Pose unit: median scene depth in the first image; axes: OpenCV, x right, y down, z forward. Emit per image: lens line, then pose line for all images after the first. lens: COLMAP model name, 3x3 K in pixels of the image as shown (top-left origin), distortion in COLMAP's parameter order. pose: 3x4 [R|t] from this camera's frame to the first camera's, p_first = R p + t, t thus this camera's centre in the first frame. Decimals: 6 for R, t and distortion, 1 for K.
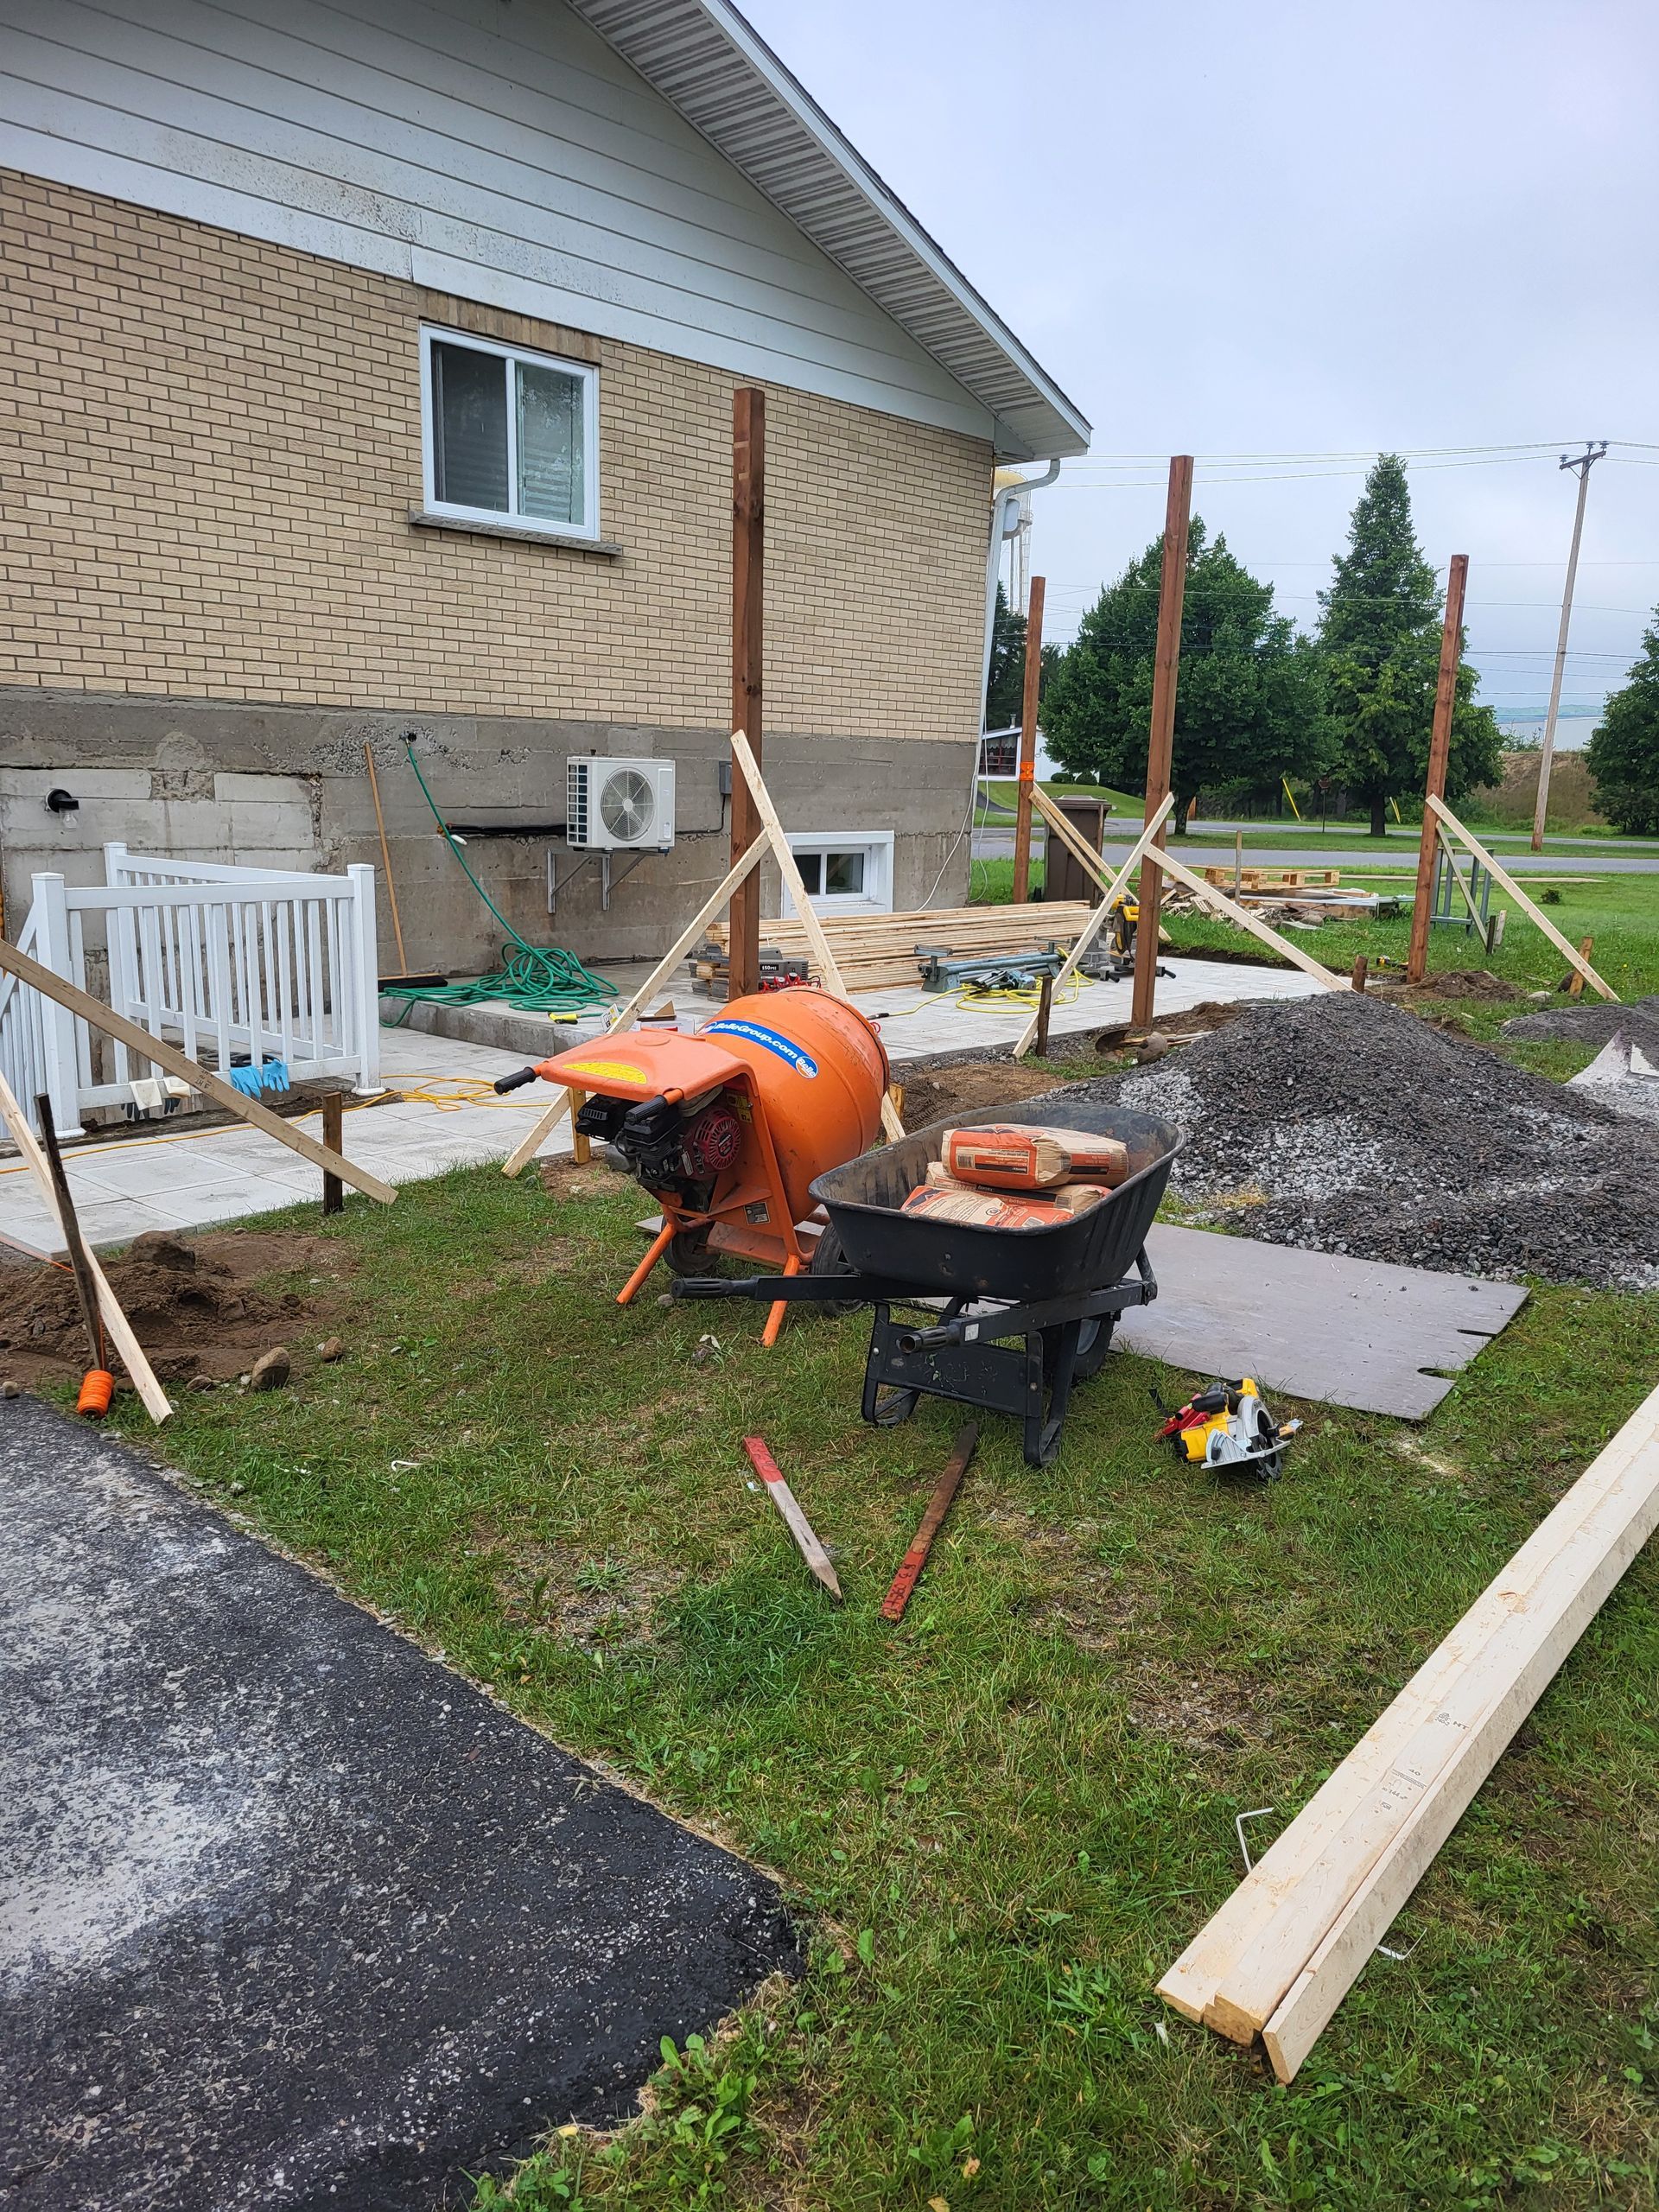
lens RADIAL K [[1583.5, 0, 829.5], [0, 1583.5, 1106.0], [0, 0, 1]] dist [0.025773, 0.000257]
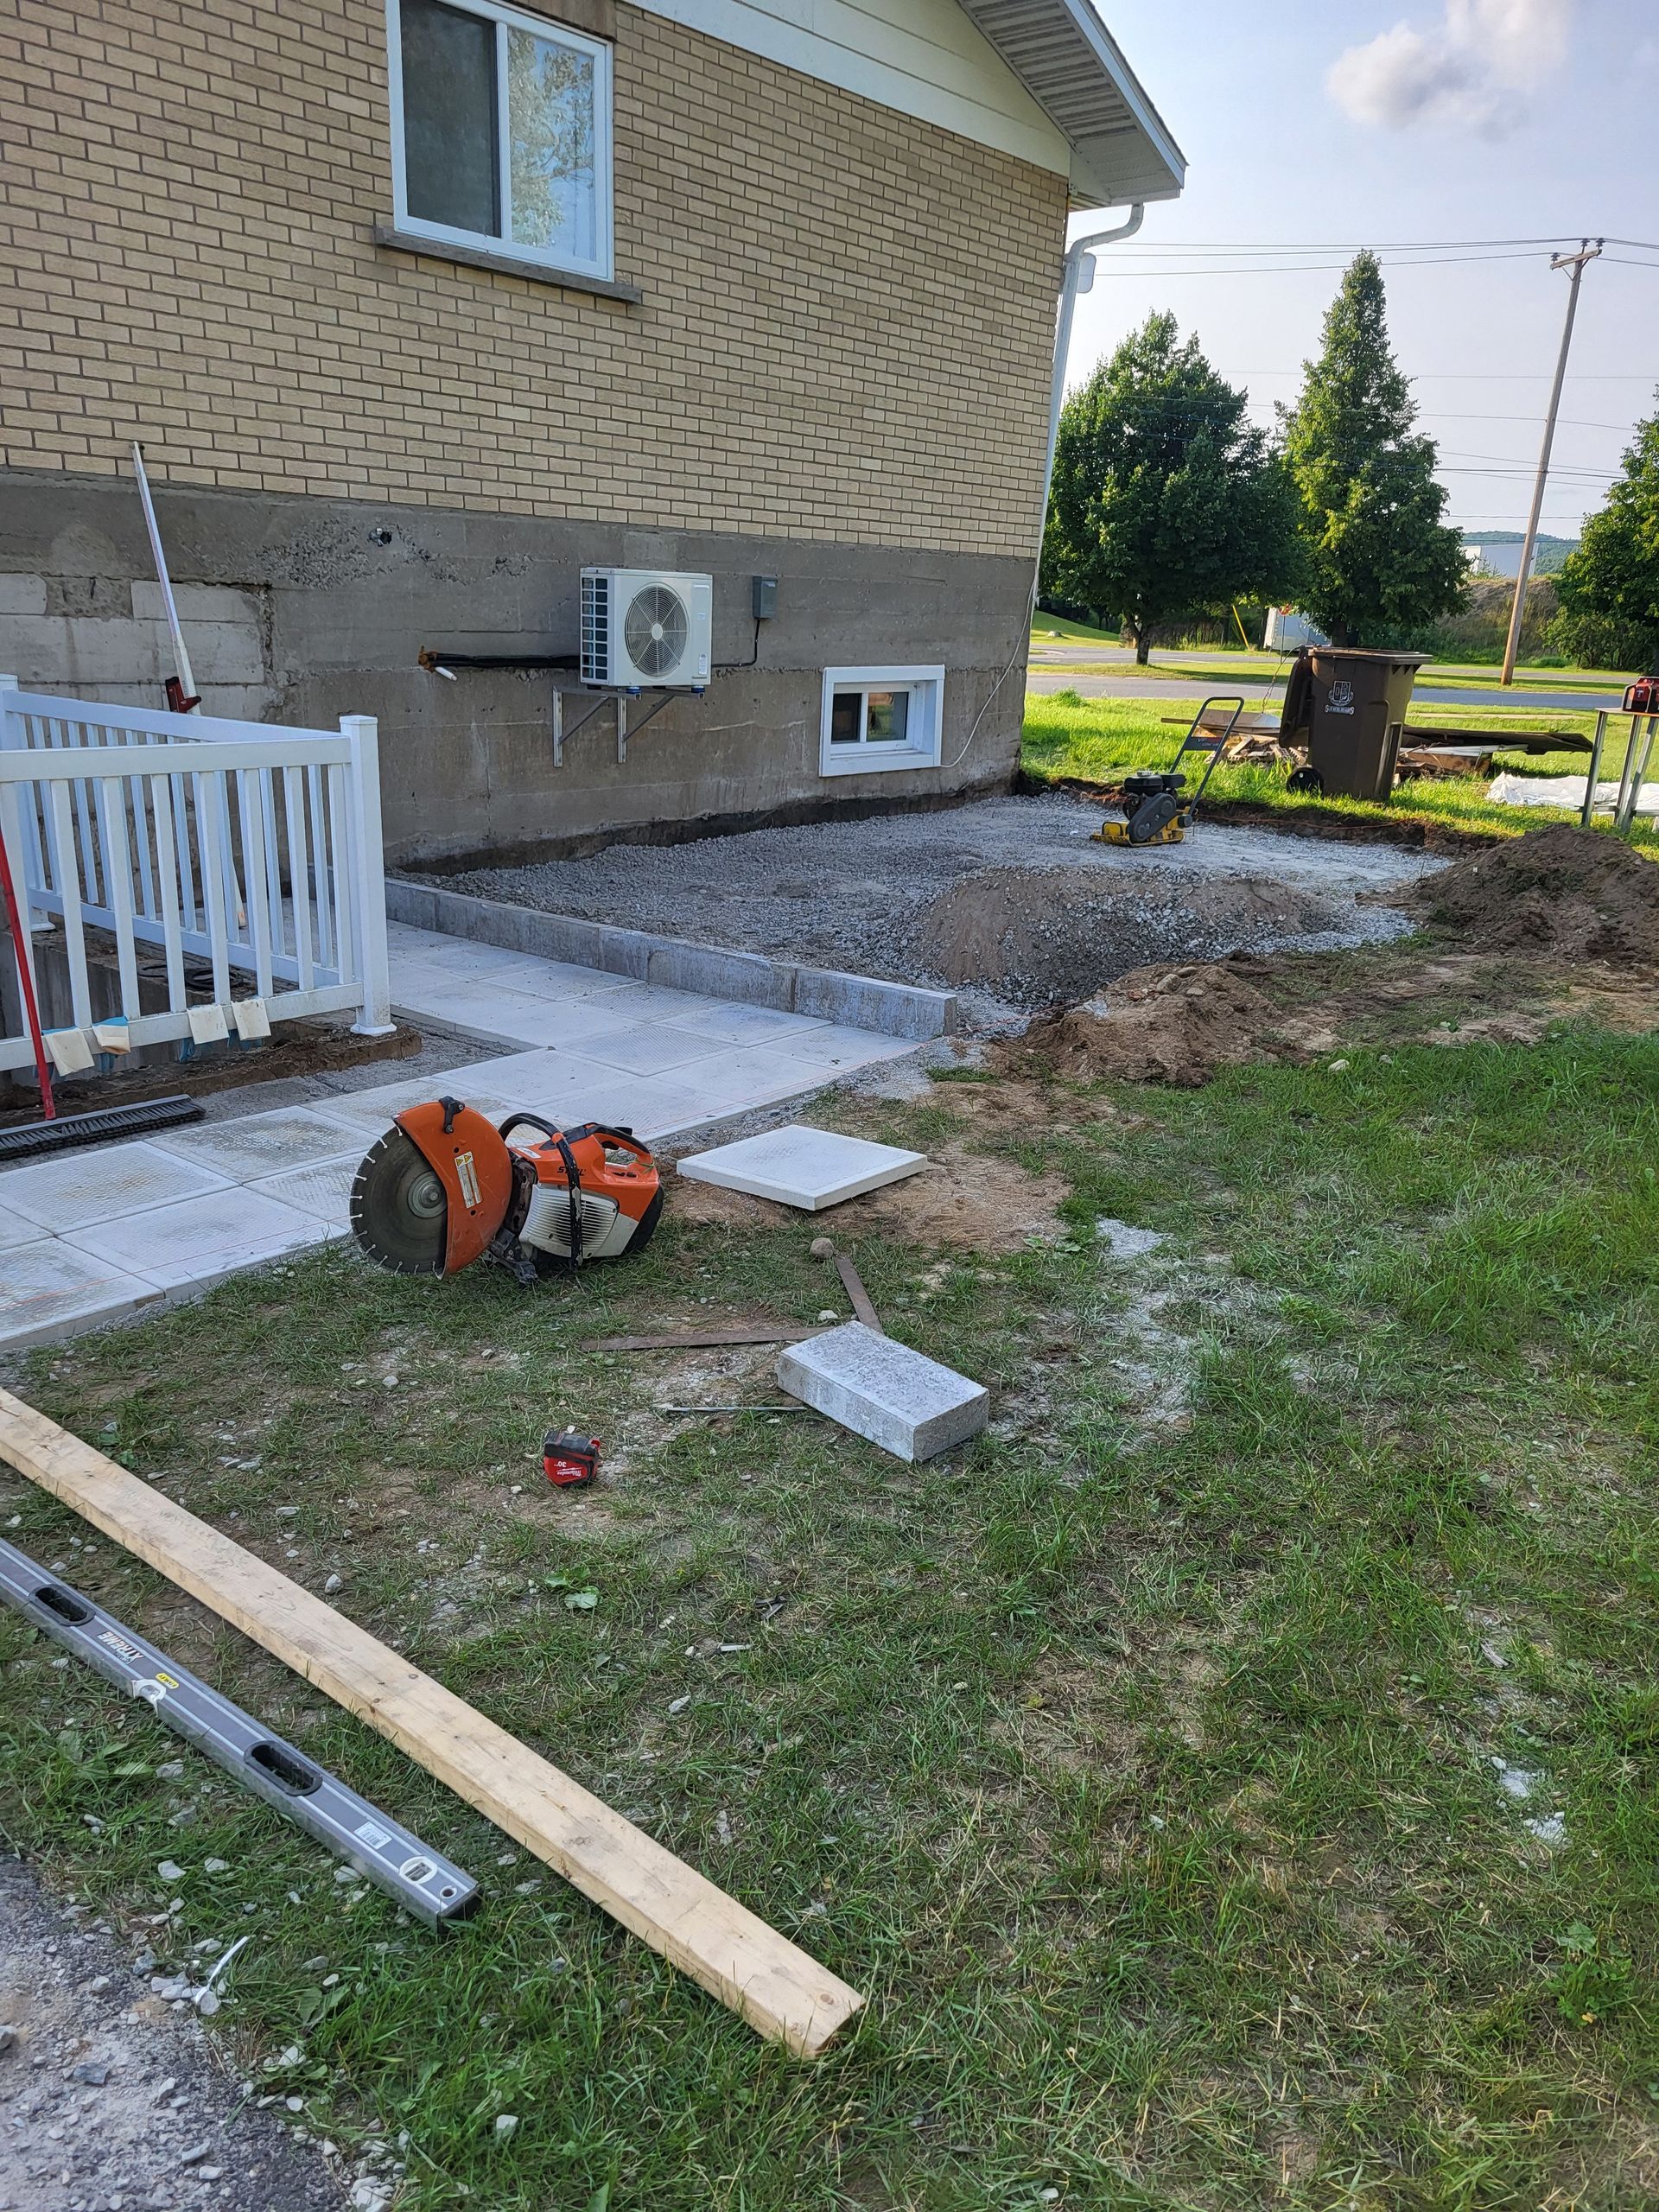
lens RADIAL K [[1597.5, 0, 829.5], [0, 1597.5, 1106.0], [0, 0, 1]] dist [0.060803, -0.052532]
pose [[0.999082, -0.000298, 0.042827, -0.070272], [-0.004058, 0.994820, 0.101572, -0.032308], [-0.042635, -0.101652, 0.993906, 0.156654]]
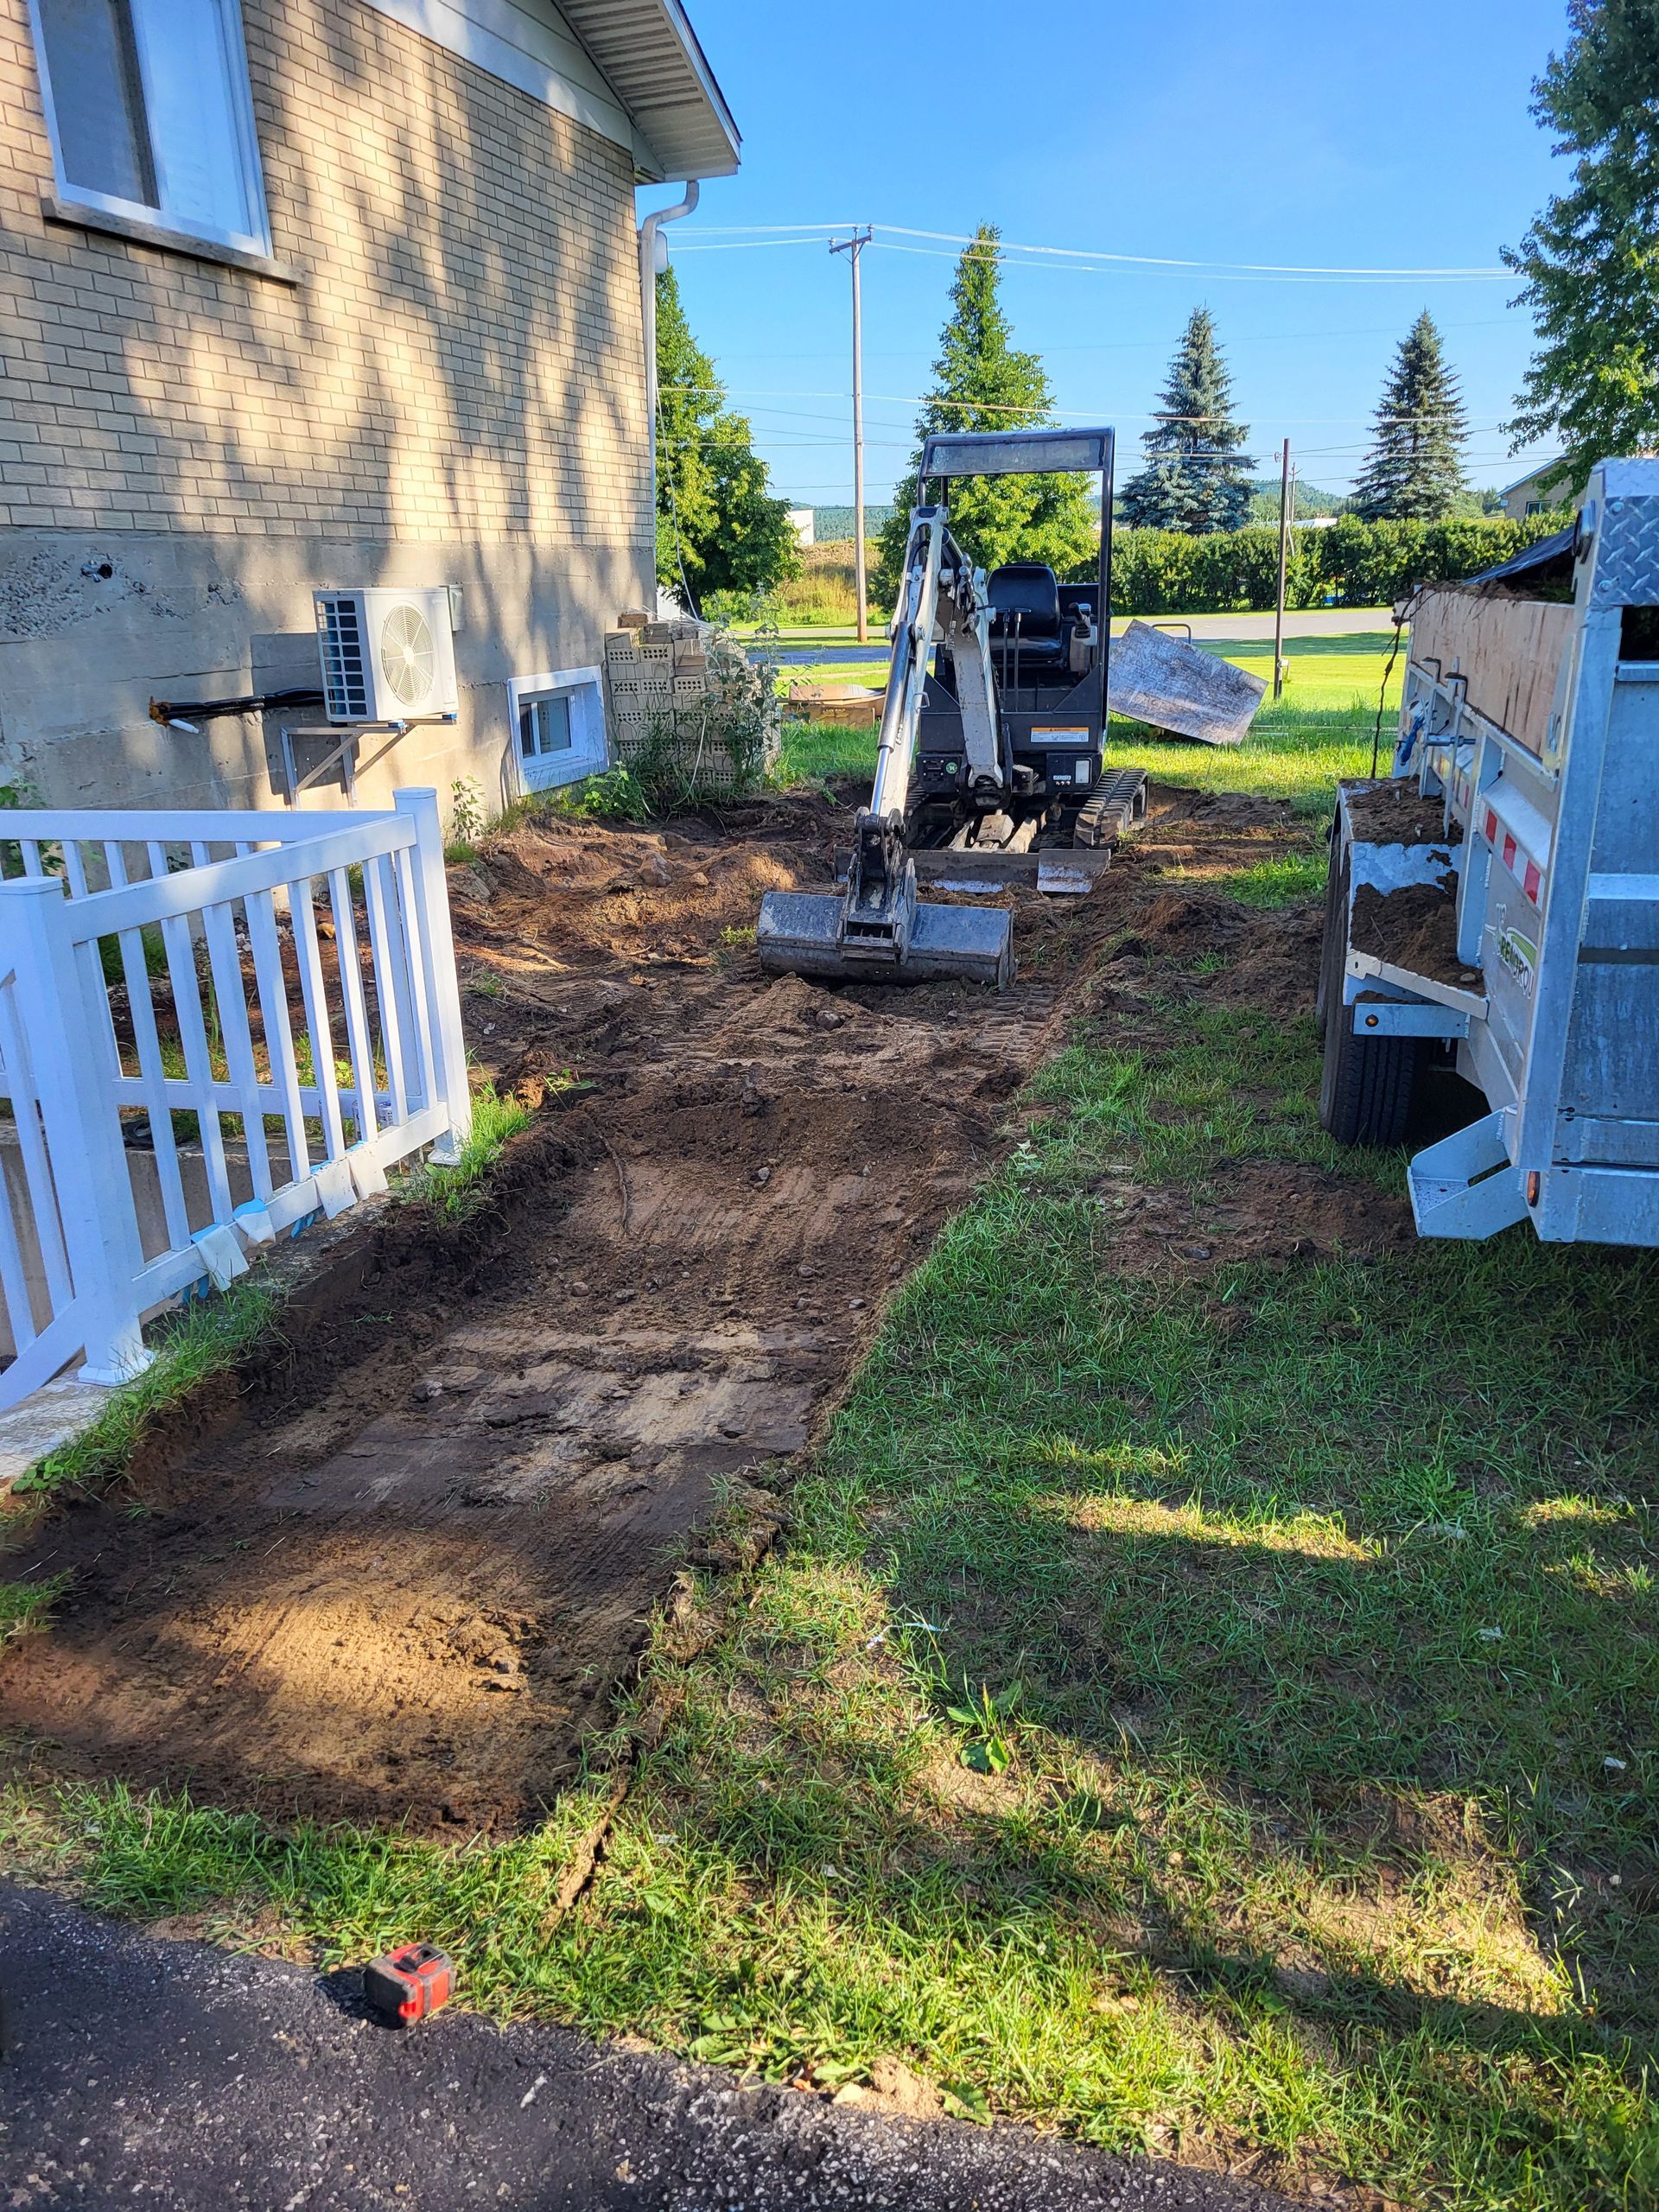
lens RADIAL K [[1597.5, 0, 829.5], [0, 1597.5, 1106.0], [0, 0, 1]] dist [0.060803, -0.052532]
pose [[0.907508, -0.182375, 0.378377, -0.248748], [0.141310, 0.980875, 0.133853, -0.058121], [-0.395551, -0.068004, 0.915923, 0.237500]]
